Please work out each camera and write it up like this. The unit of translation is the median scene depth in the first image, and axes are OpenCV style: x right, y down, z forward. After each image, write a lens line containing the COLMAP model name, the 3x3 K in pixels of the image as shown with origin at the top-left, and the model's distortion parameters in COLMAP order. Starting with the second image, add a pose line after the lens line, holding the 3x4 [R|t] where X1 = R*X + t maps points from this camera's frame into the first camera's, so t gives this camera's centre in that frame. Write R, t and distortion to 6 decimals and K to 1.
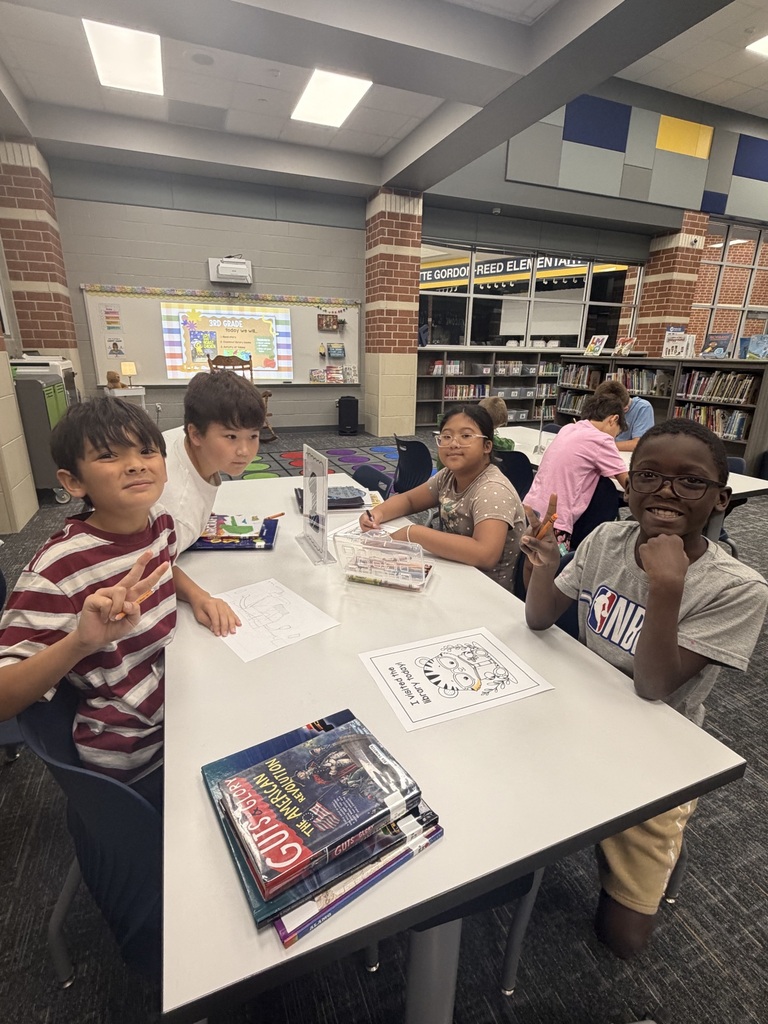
lens RADIAL K [[490.6, 0, 383.4], [0, 490.6, 517.8], [0, 0, 1]] dist [-0.002370, -0.000629]
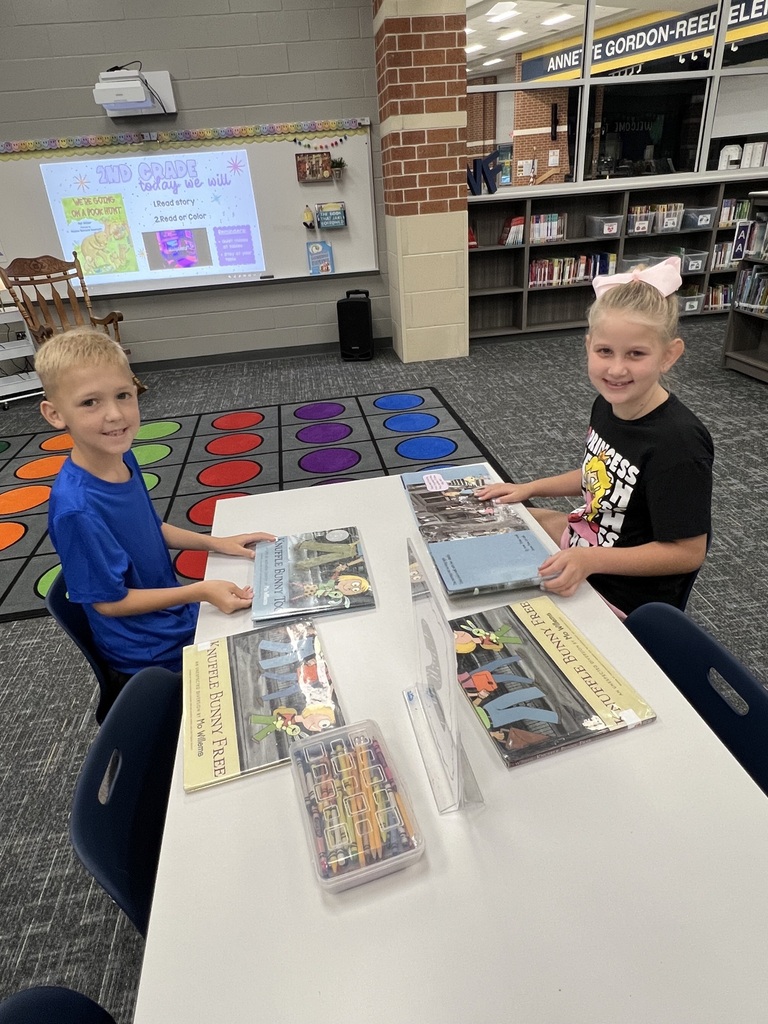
lens RADIAL K [[605.3, 0, 372.8], [0, 605.3, 508.4], [0, 0, 1]] dist [-0.008125, 0.004684]
pose [[0.966642, 0.038726, -0.253188, 0.155202], [0.003269, 0.986558, 0.163377, -0.115245], [0.256112, -0.158754, 0.953522, 0.268895]]
